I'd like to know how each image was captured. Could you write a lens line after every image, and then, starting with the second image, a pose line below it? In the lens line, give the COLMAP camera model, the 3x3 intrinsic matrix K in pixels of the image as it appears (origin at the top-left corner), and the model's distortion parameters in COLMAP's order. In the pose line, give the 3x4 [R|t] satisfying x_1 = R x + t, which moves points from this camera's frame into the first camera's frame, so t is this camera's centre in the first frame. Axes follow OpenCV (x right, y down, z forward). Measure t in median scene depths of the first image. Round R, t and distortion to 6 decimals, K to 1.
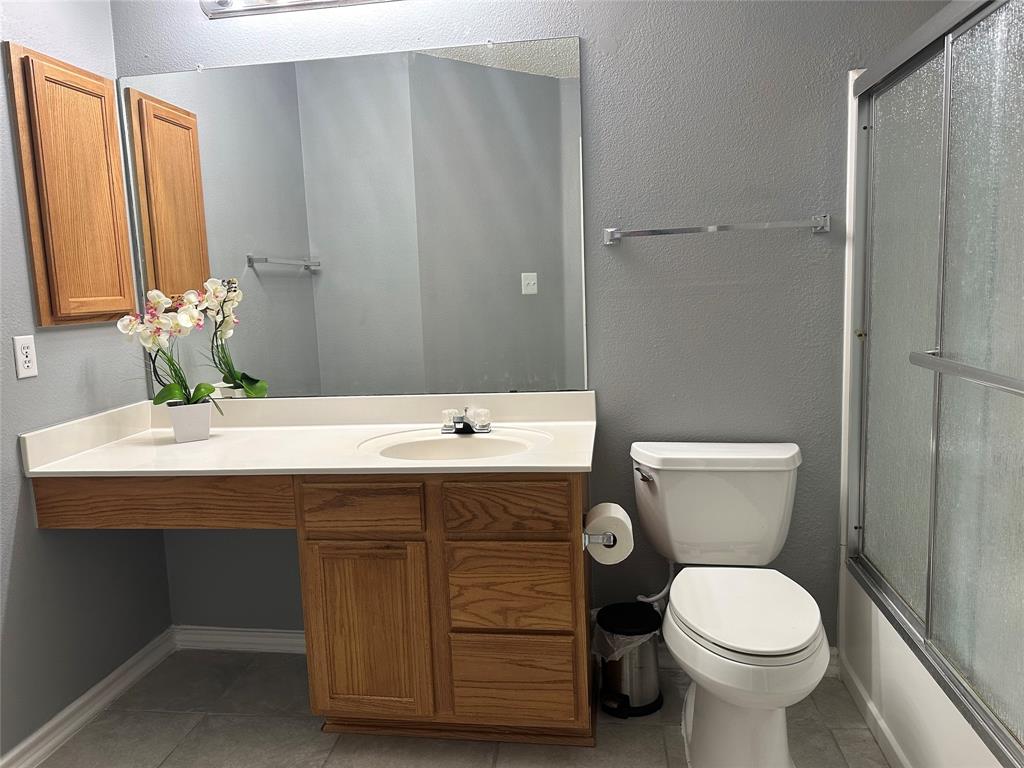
lens RADIAL K [[718.7, 0, 520.5], [0, 718.7, 367.0], [0, 0, 1]] dist [0.058637, -0.078667]
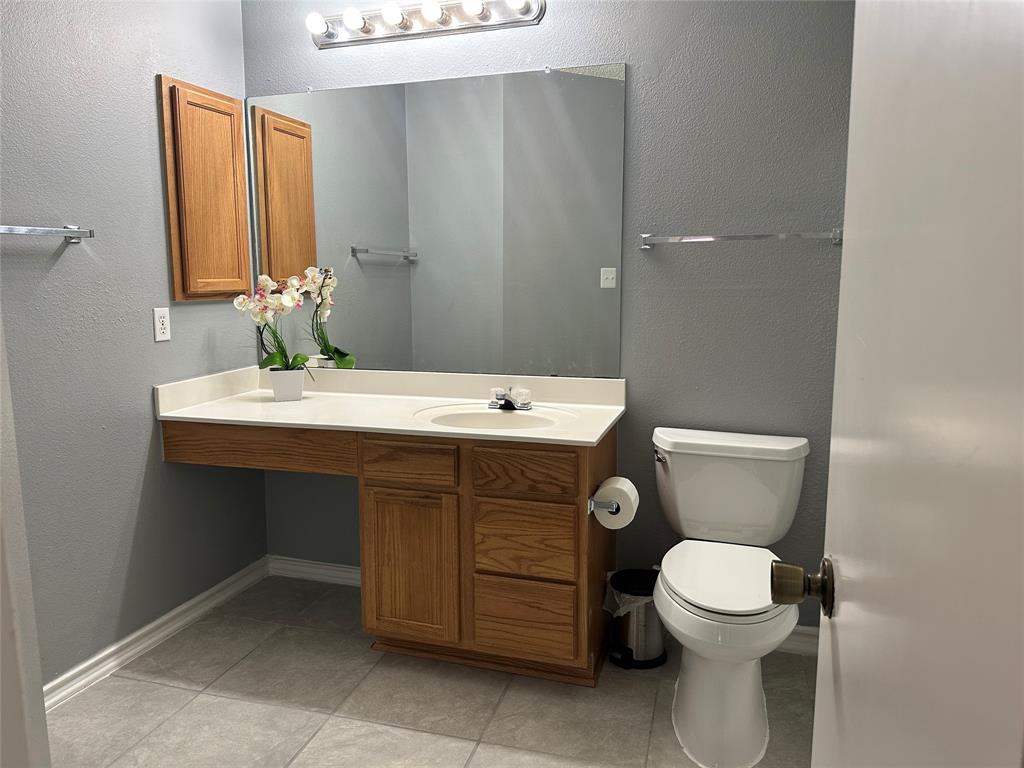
lens RADIAL K [[718.7, 0, 522.4], [0, 718.7, 359.1], [0, 0, 1]] dist [0.058637, -0.078667]
pose [[0.985725, 0.054727, -0.159221, 0.133409], [-0.054179, 0.998501, 0.007783, 0.002255], [0.159408, 0.000955, 0.987212, -0.139877]]
